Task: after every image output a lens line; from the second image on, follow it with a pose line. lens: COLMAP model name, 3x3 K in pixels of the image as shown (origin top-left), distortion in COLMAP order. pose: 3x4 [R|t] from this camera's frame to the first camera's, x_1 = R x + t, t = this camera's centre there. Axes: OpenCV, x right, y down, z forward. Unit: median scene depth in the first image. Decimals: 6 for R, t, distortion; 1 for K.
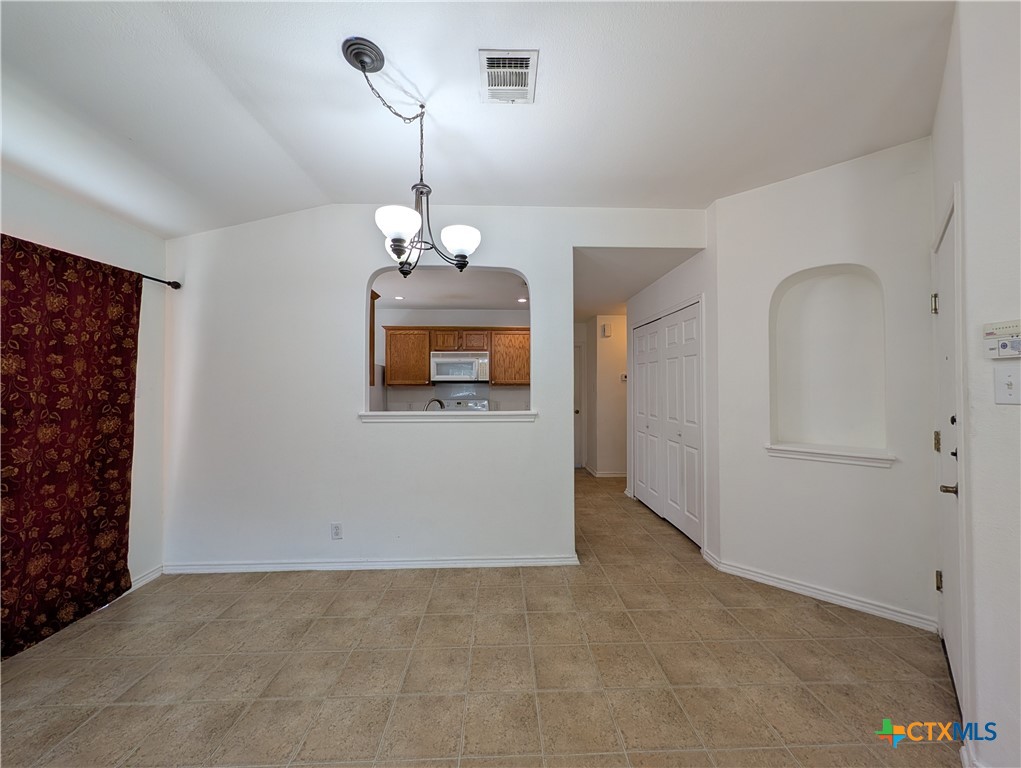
lens RADIAL K [[393.7, 0, 514.4], [0, 393.7, 384.4], [0, 0, 1]] dist [0.005781, -0.000225]
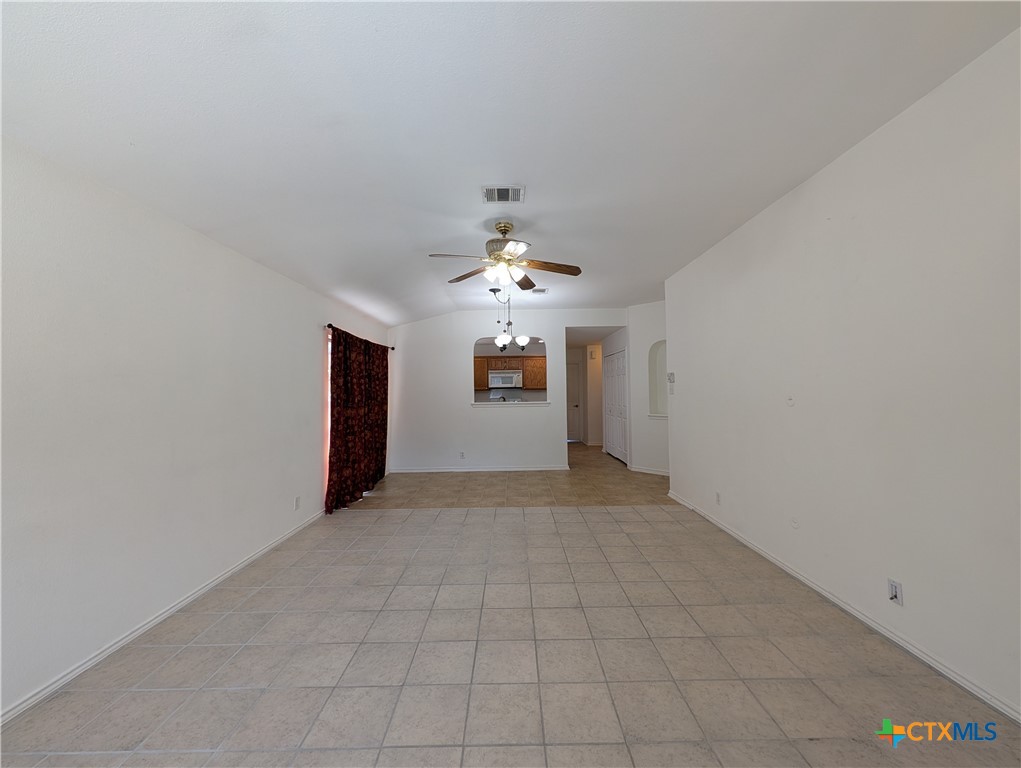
lens RADIAL K [[394.1, 0, 512.8], [0, 394.1, 381.0], [0, 0, 1]] dist [0.001685, 0.000244]
pose [[0.999066, -0.012453, -0.041367, -0.056600], [0.011713, 0.999768, -0.018065, -0.008230], [0.041583, 0.017563, 0.998981, -1.177818]]
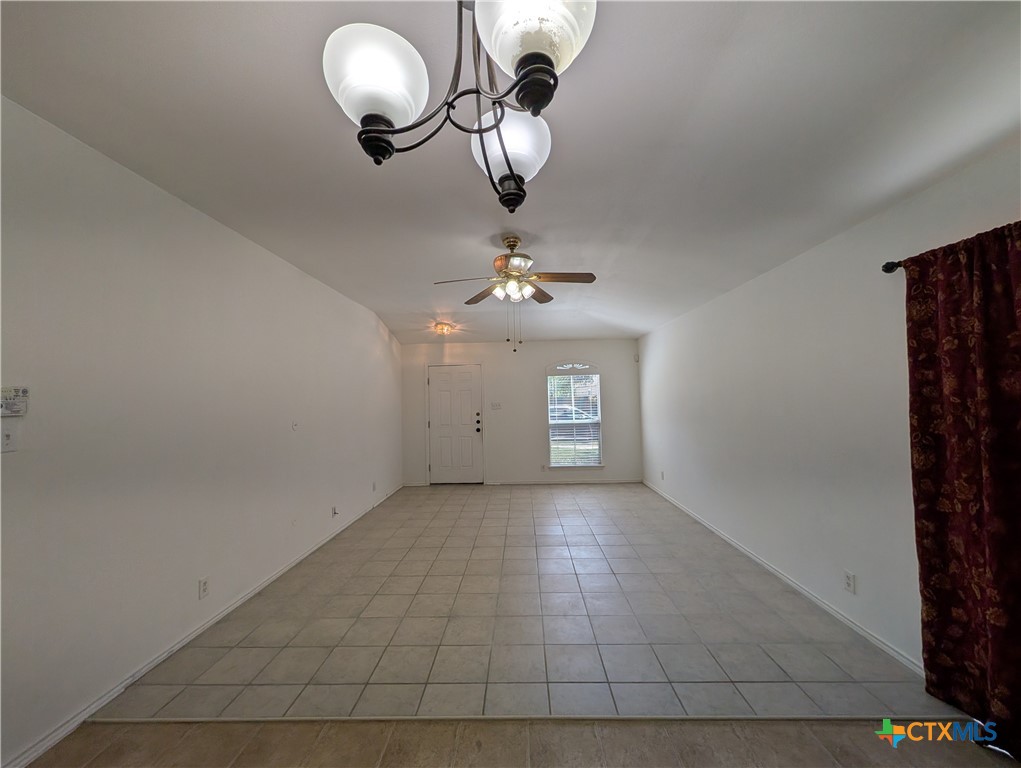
lens RADIAL K [[394.1, 0, 512.8], [0, 394.1, 381.0], [0, 0, 1]] dist [0.001685, 0.000244]
pose [[-0.997337, 0.026031, 0.068132, -0.180420], [0.022375, 0.998296, -0.053892, -0.028459], [-0.069419, -0.052224, -0.996220, 0.875372]]
